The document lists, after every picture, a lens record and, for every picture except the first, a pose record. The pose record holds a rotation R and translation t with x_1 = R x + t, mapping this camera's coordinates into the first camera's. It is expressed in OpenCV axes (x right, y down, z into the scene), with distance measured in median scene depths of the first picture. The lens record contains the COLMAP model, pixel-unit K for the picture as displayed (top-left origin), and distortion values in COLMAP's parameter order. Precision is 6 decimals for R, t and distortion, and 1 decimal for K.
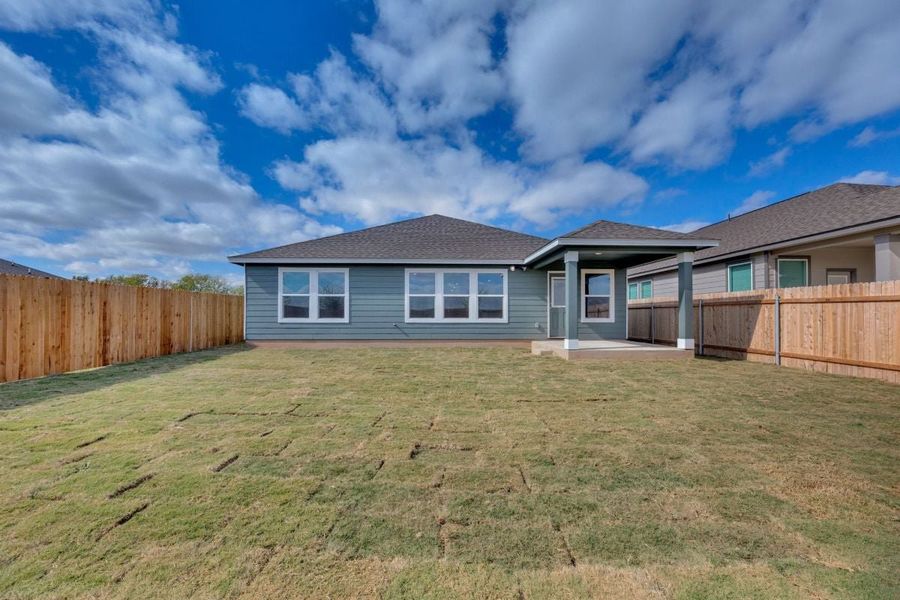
lens RADIAL K [[366.2, 0, 435.3], [0, 366.2, 319.6], [0, 0, 1]] dist [0.004338, -0.000144]
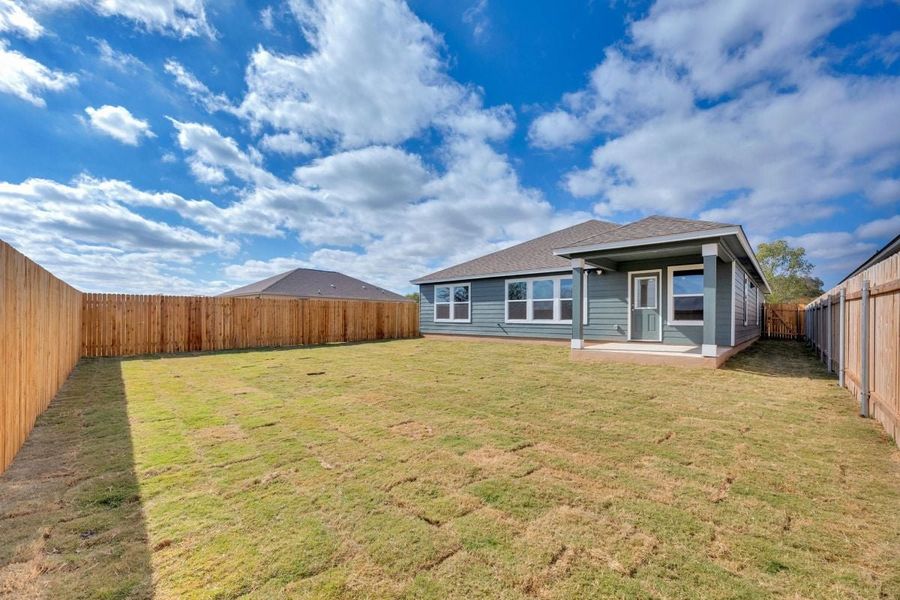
lens RADIAL K [[366.2, 0, 448.8], [0, 366.2, 317.8], [0, 0, 1]] dist [0.004338, -0.000144]
pose [[0.718282, 0.002721, -0.695747, 0.103942], [-0.011459, 0.999903, -0.007920, 0.000453], [0.695658, 0.013662, 0.718243, -0.005465]]
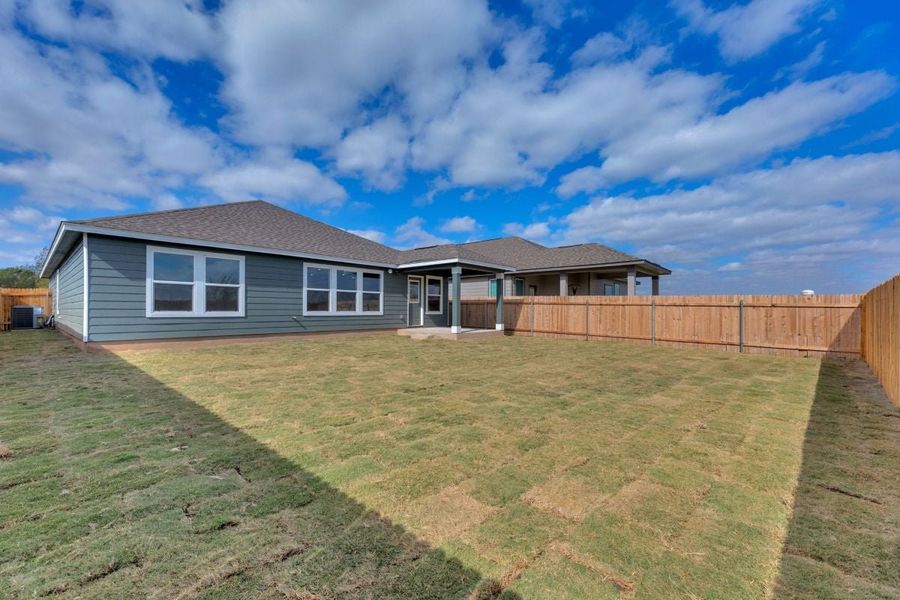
lens RADIAL K [[370.3, 0, 437.8], [0, 370.3, 305.5], [0, 0, 1]] dist [0.021499, 0.000235]
pose [[0.688289, 0.012156, 0.725335, -0.091193], [-0.000581, 0.999869, -0.016205, -0.000592], [-0.725436, 0.010732, 0.688206, 0.003823]]
